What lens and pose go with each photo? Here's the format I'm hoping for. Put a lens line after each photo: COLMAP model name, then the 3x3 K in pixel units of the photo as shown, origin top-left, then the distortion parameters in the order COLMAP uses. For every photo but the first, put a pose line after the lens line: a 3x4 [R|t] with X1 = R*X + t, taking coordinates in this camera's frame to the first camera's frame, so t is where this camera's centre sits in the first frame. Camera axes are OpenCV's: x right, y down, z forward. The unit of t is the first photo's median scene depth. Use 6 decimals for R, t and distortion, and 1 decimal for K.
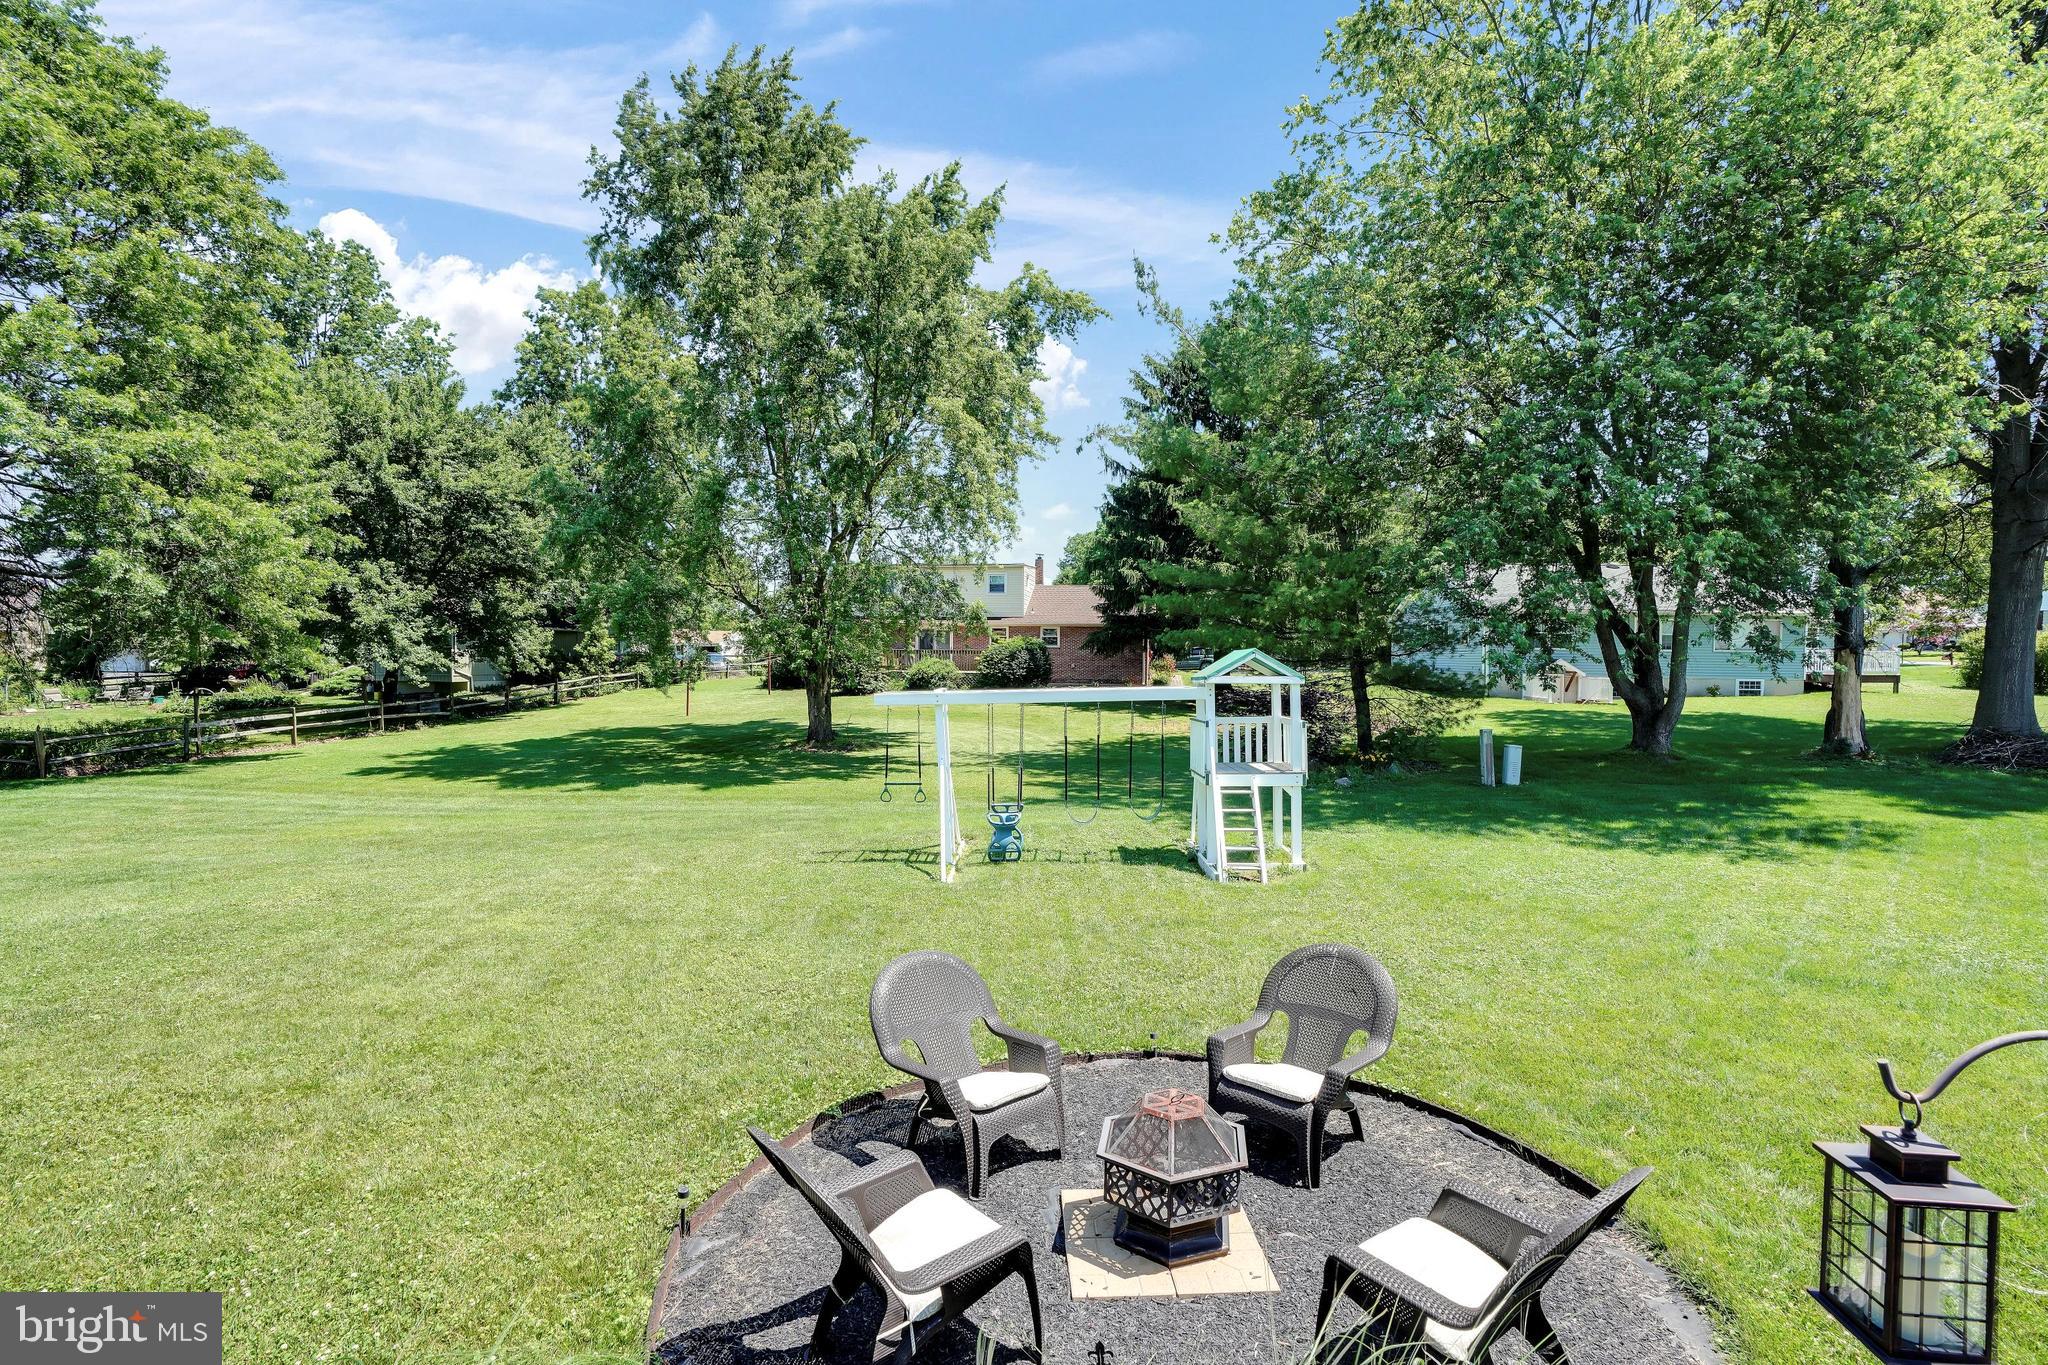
lens RADIAL K [[945.6, 0, 1026.3], [0, 945.6, 678.1], [0, 0, 1]] dist [-0.040433, 0.006998]
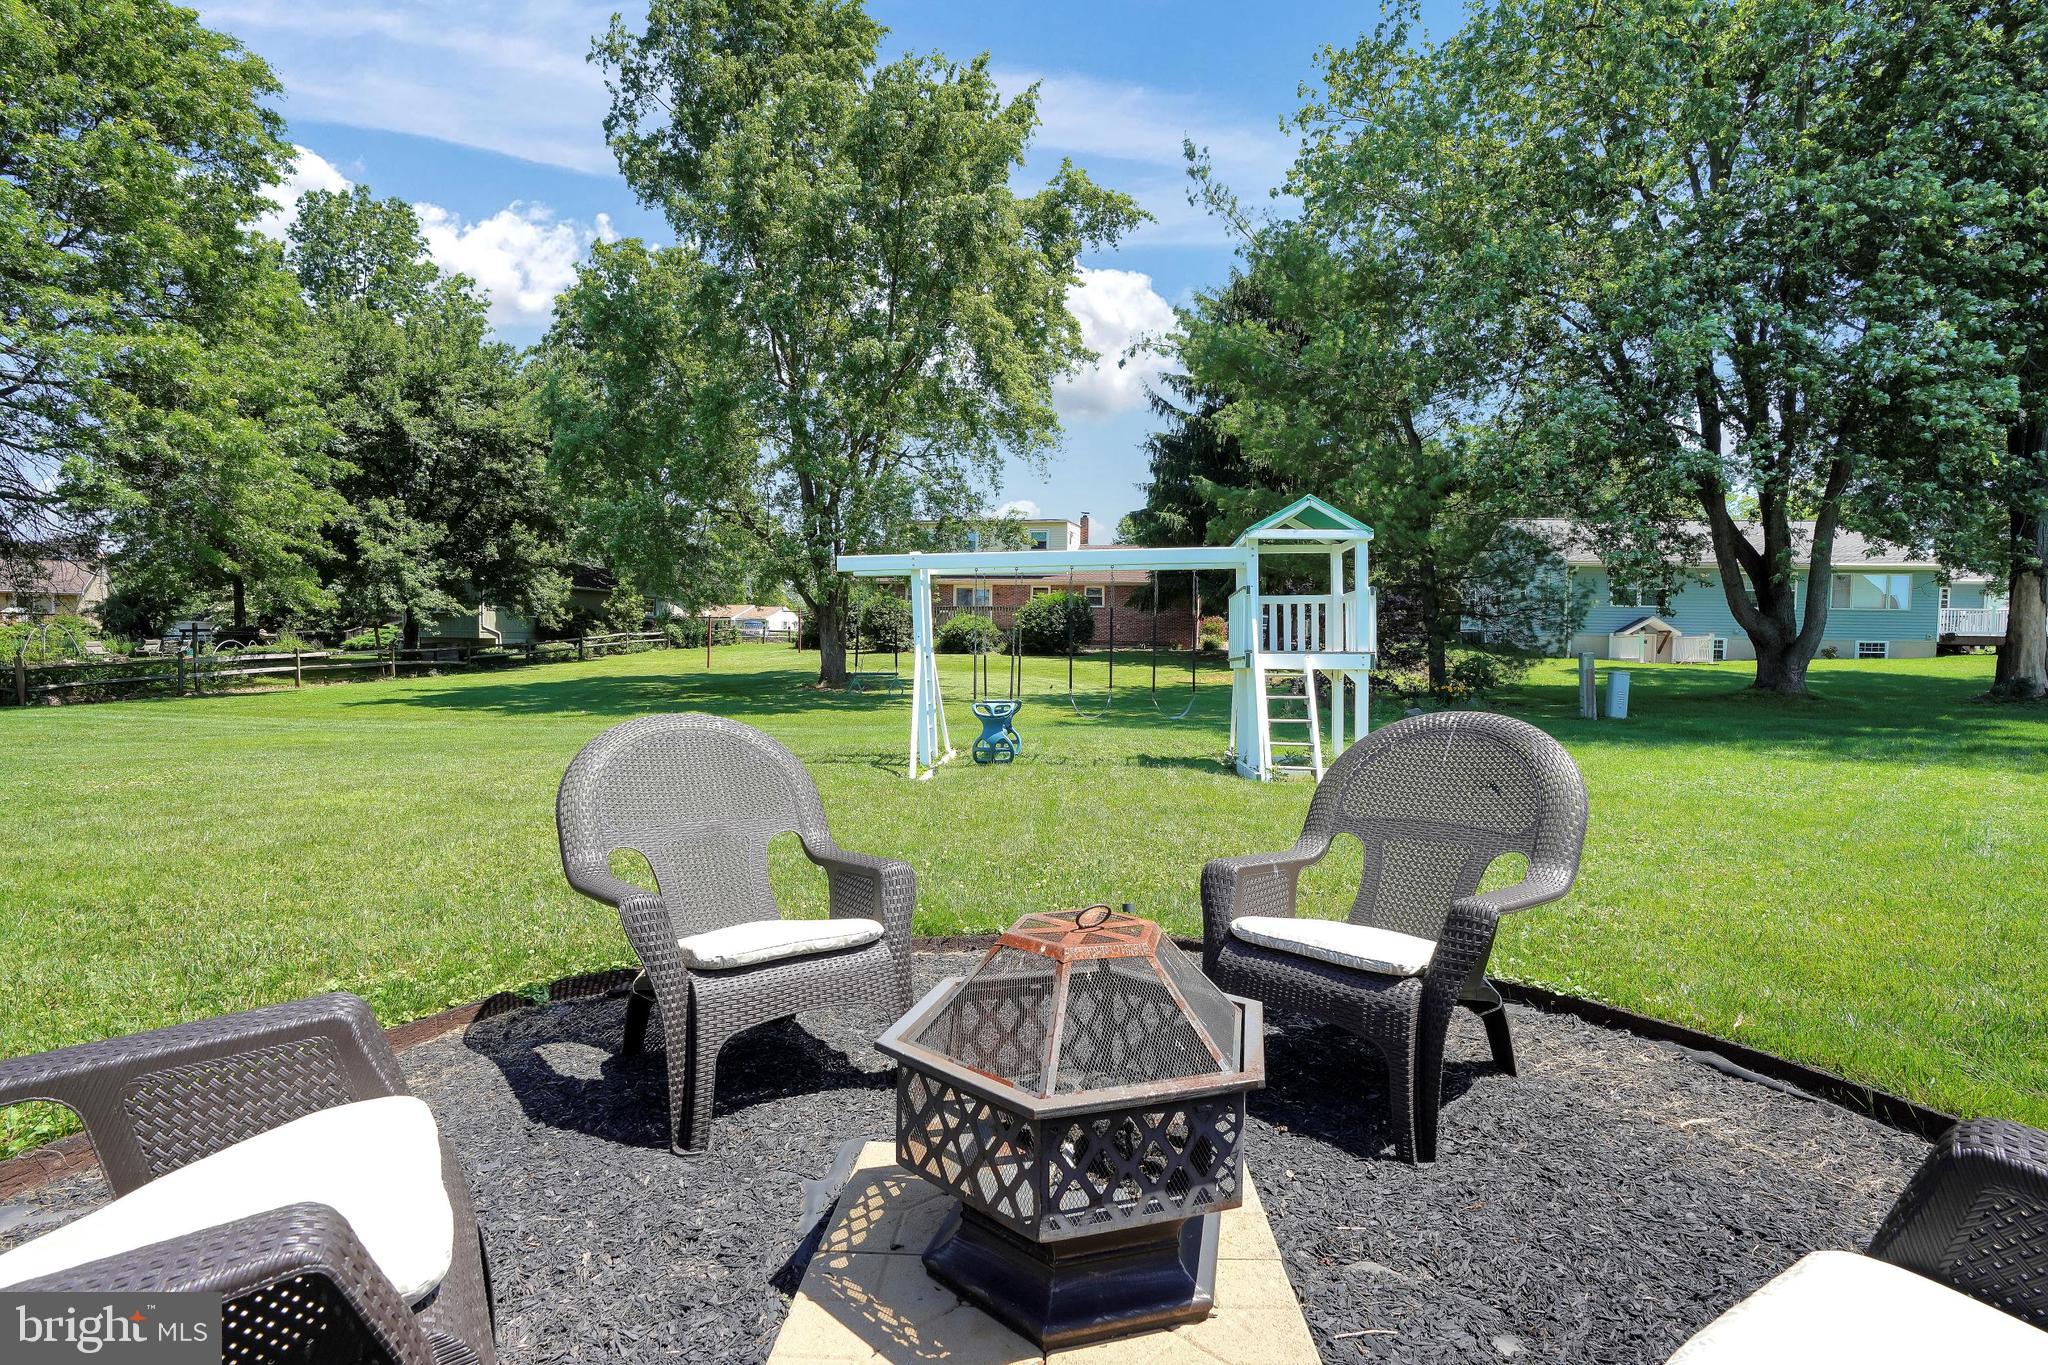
lens RADIAL K [[937.0, 0, 1028.4], [0, 937.0, 687.4], [0, 0, 1]] dist [-0.033838, 0.000989]
pose [[0.998255, 0.010227, -0.058155, 0.024037], [-0.009330, 0.999834, 0.015672, 0.052988], [0.058306, -0.015103, 0.998185, 0.092556]]
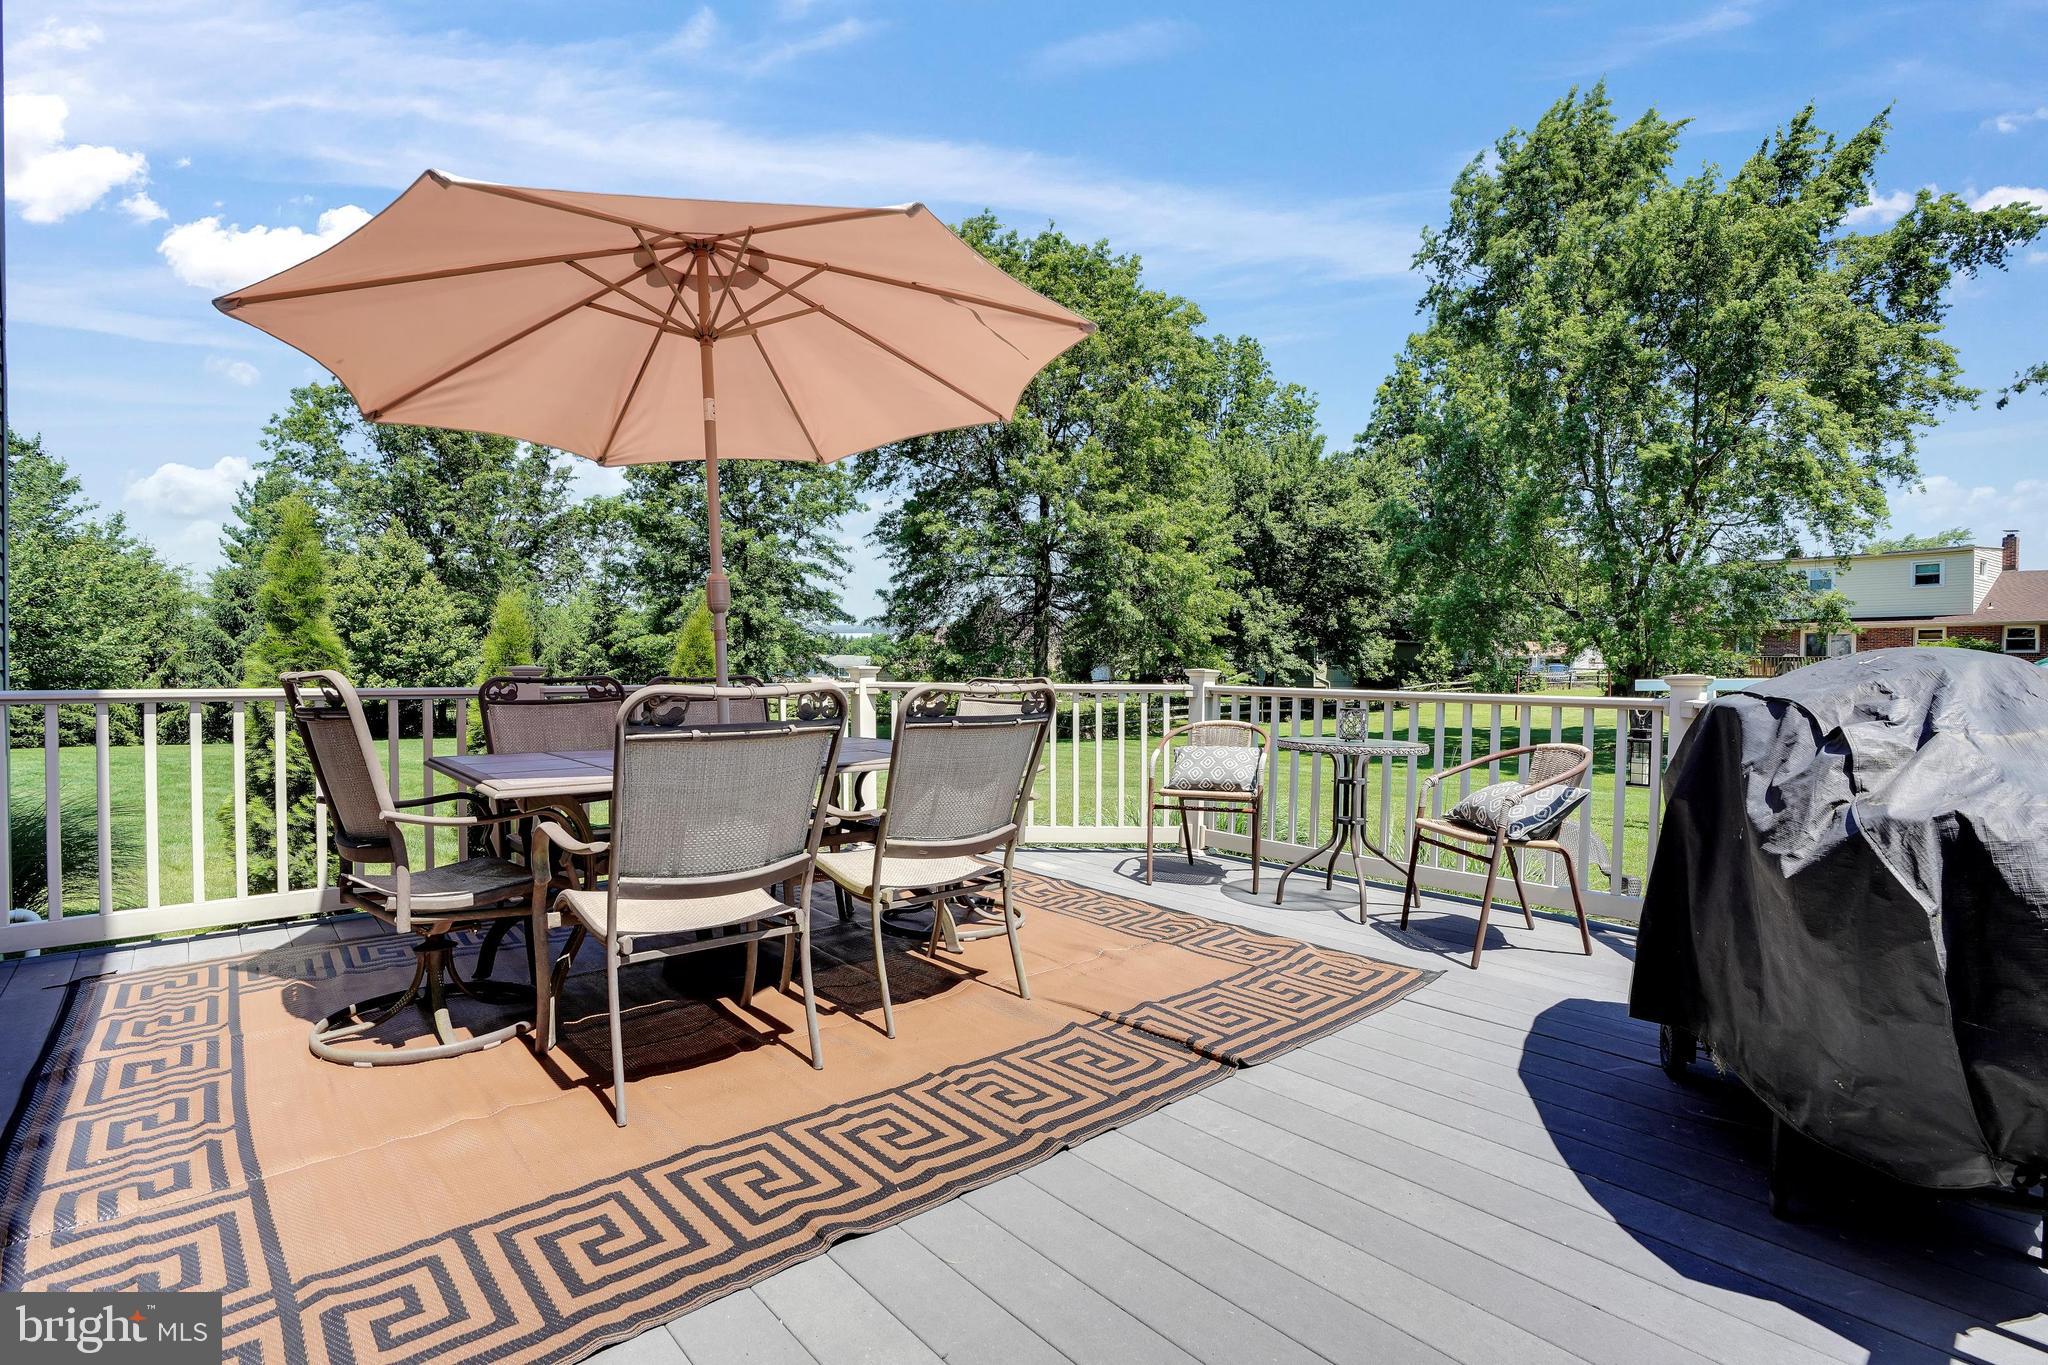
lens RADIAL K [[995.4, 0, 1019.1], [0, 995.4, 678.9], [0, 0, 1]] dist [-0.017840, -0.000878]
pose [[0.666630, 0.006495, -0.745360, 0.114843], [-0.021125, 0.999725, -0.010182, 0.022067], [0.745089, 0.022534, 0.666584, -0.182437]]
